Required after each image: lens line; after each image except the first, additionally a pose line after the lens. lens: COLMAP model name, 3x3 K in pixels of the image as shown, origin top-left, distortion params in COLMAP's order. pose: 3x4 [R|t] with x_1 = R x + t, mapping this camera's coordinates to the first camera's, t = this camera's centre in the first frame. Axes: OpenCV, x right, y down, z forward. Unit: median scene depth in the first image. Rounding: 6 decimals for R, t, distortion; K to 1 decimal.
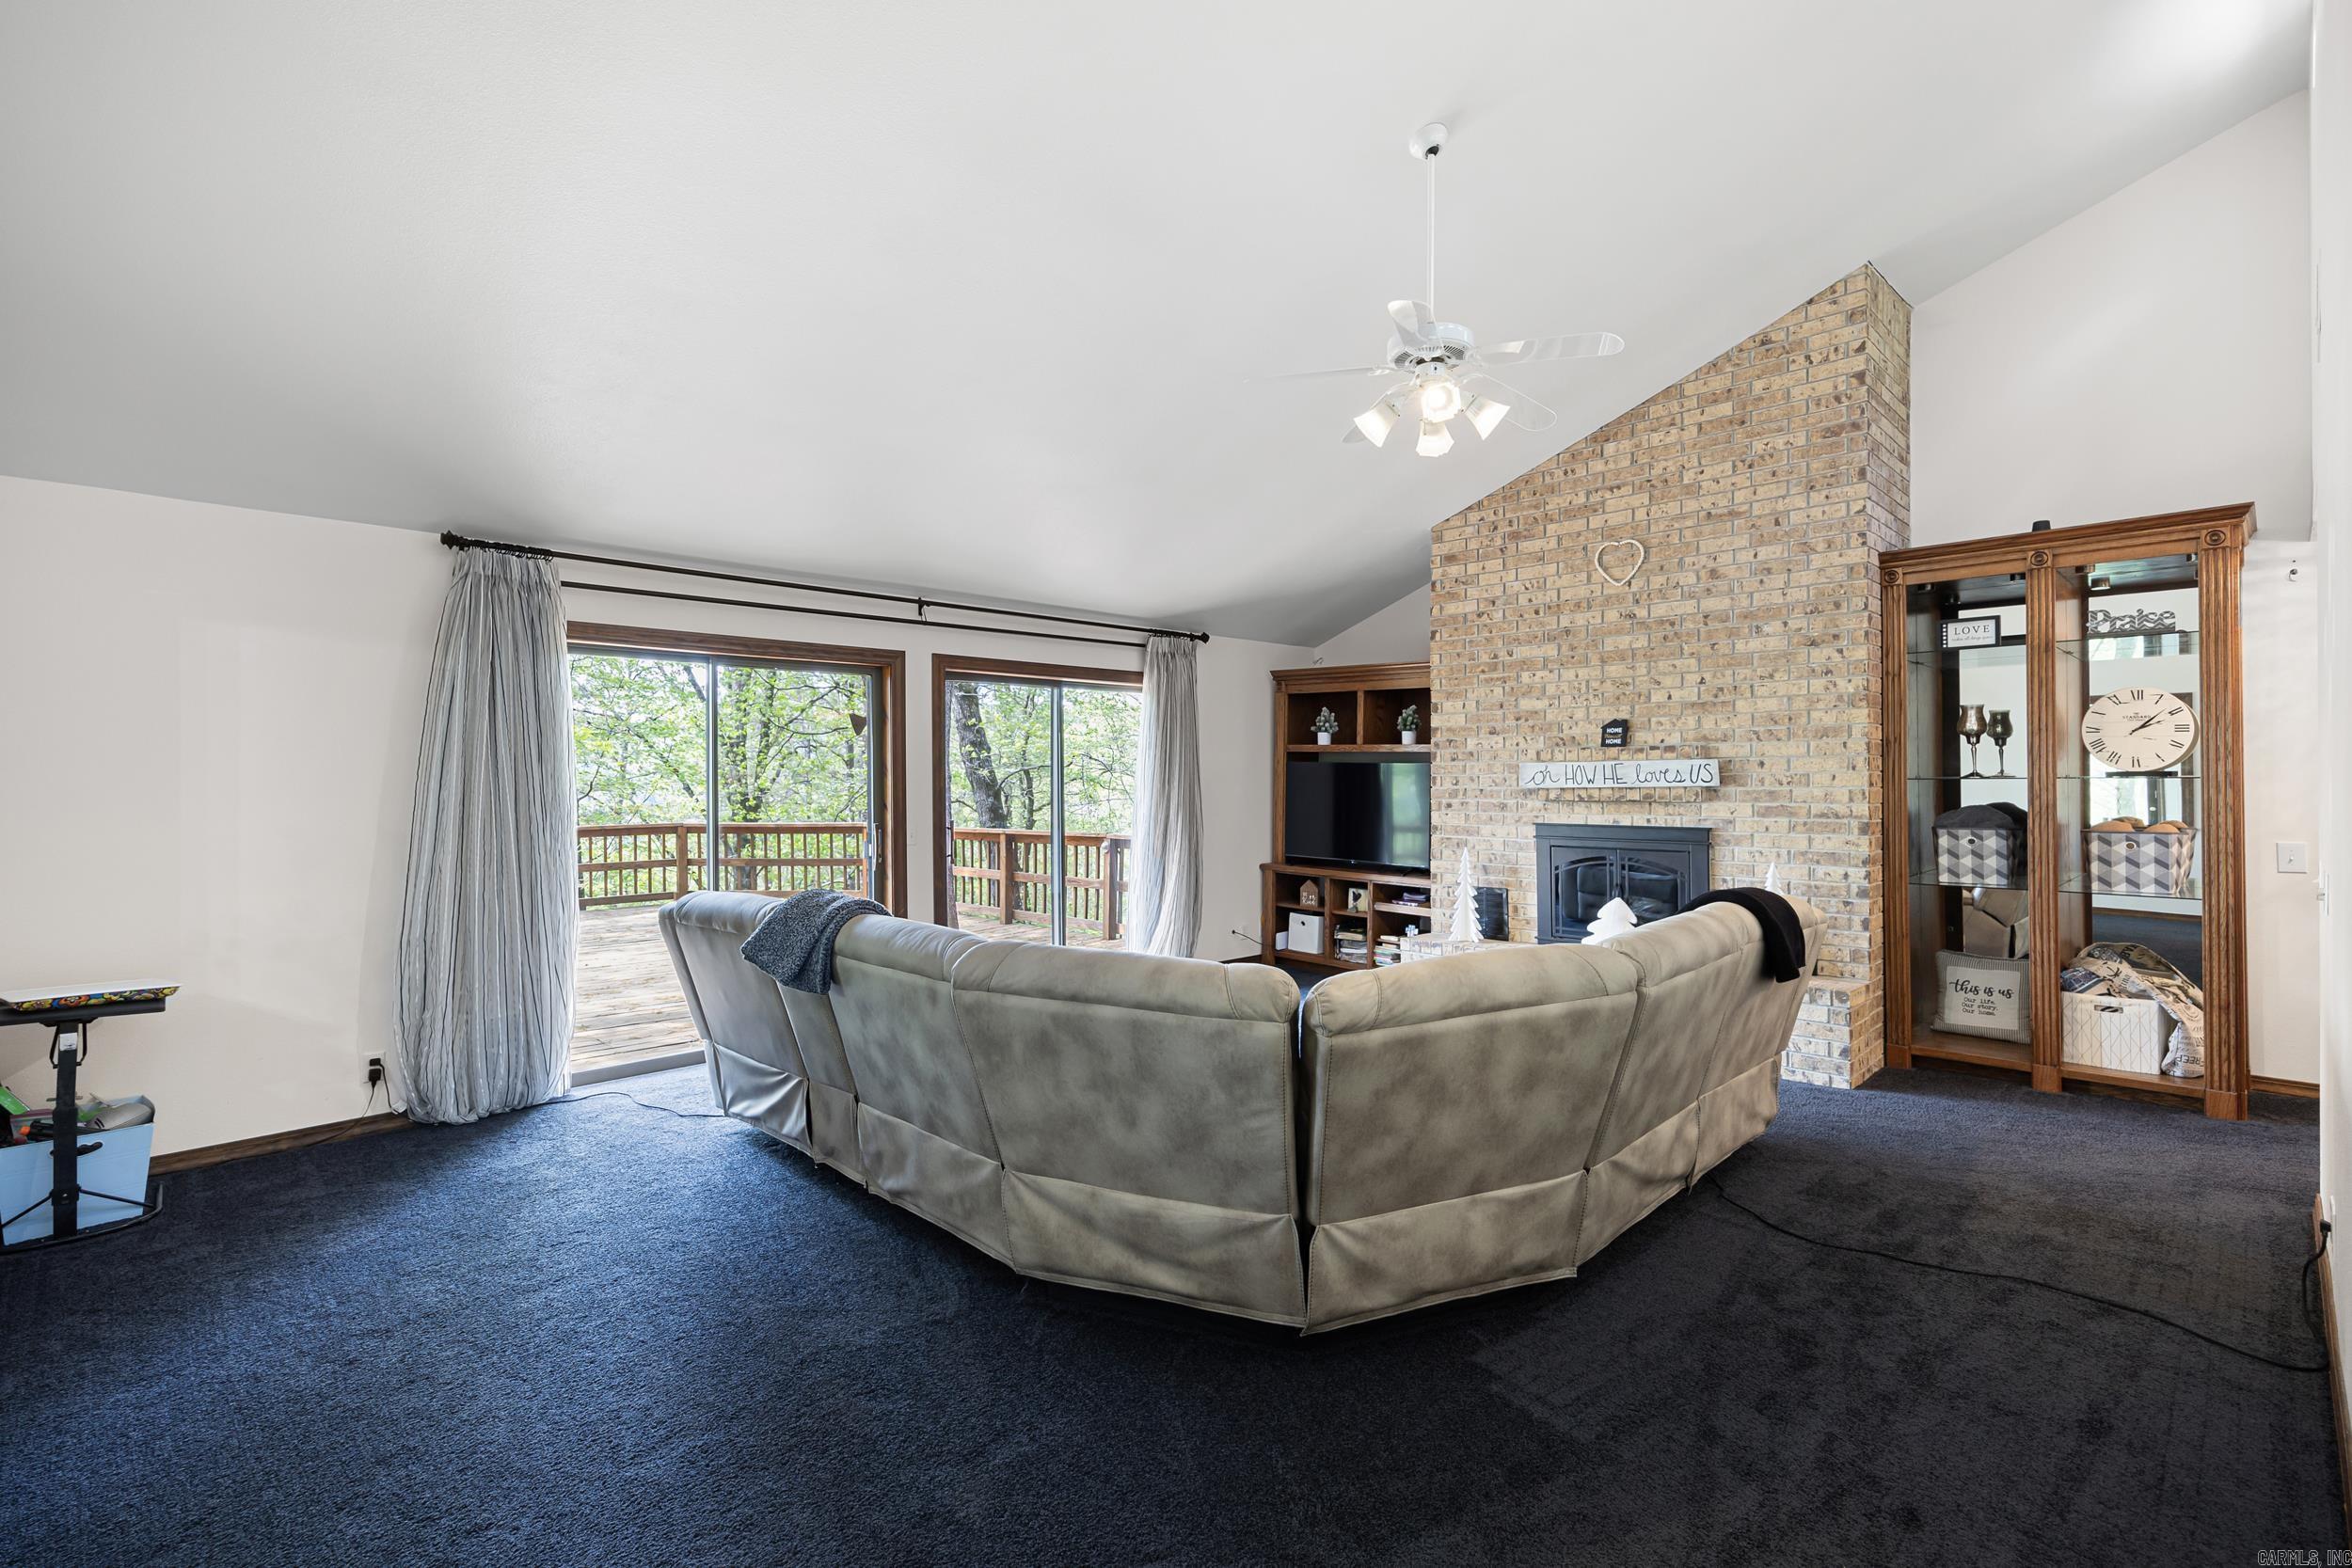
lens RADIAL K [[1066.2, 0, 1173.6], [0, 1066.2, 780.8], [0, 0, 1]] dist [-0.010515, -0.000080]
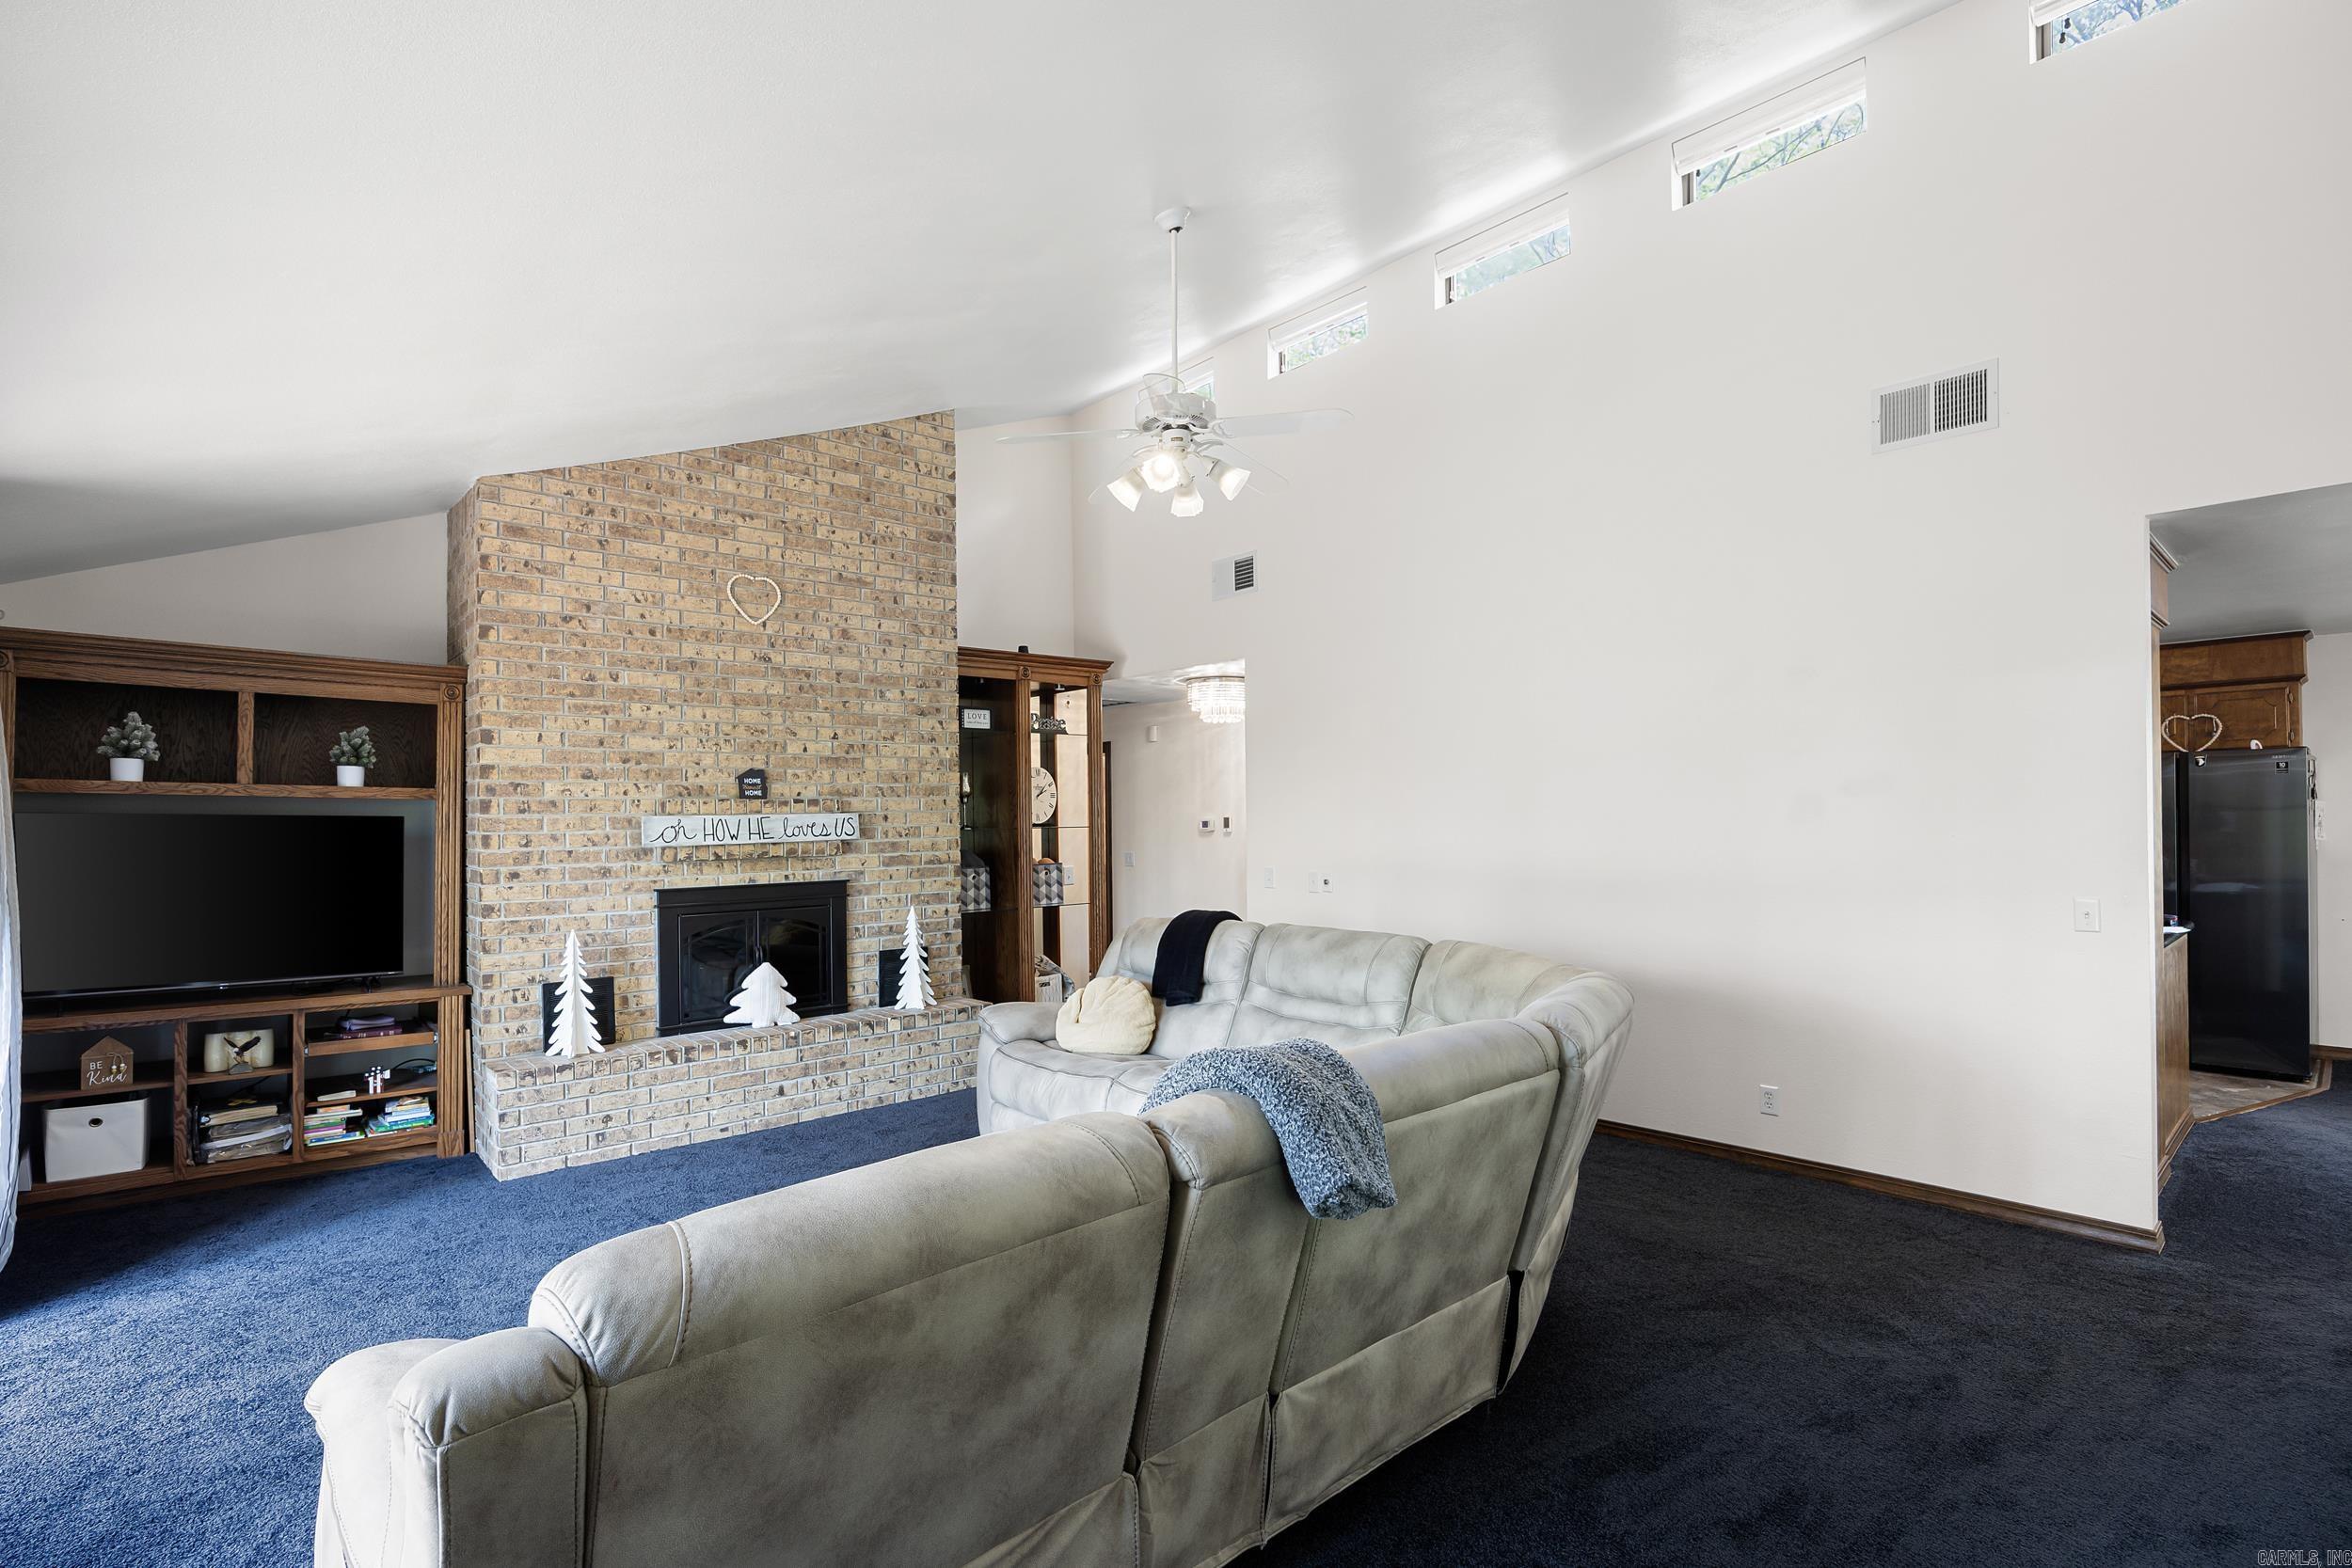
lens RADIAL K [[1084.9, 0, 1173.9], [0, 1084.9, 811.9], [0, 0, 1]] dist [-0.018288, -0.000223]
pose [[0.053976, 0.007594, 0.998513, -0.494278], [0.015577, 0.999843, -0.008446, -0.007245], [-0.998421, 0.016010, 0.053849, 0.588416]]
